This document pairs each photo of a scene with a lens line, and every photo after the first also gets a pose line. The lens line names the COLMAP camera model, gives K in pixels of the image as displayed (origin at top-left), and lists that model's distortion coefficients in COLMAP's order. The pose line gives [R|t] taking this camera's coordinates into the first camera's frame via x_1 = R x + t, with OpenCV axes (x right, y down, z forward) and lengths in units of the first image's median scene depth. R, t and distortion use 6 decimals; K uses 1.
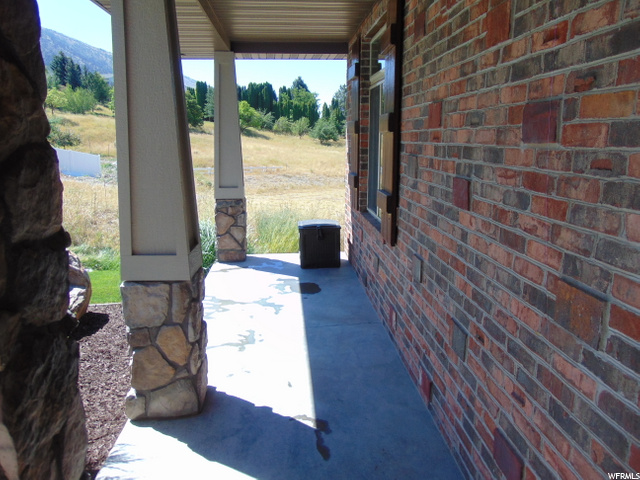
lens RADIAL K [[474.8, 0, 318.6], [0, 474.8, 239.9], [0, 0, 1]] dist [-0.020916, 0.021400]
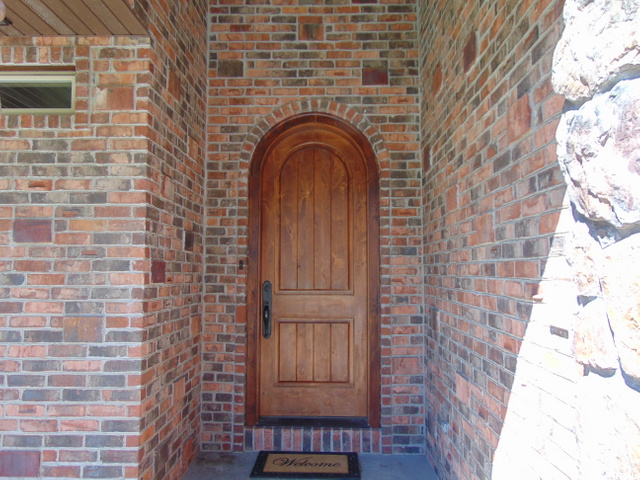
lens RADIAL K [[474.8, 0, 320.3], [0, 474.8, 240.5], [0, 0, 1]] dist [-0.020916, 0.021400]
pose [[0.083950, 0.060216, 0.994649, -1.245980], [0.201396, 0.976548, -0.076118, 0.135204], [-0.975906, 0.206708, 0.069854, -0.137045]]
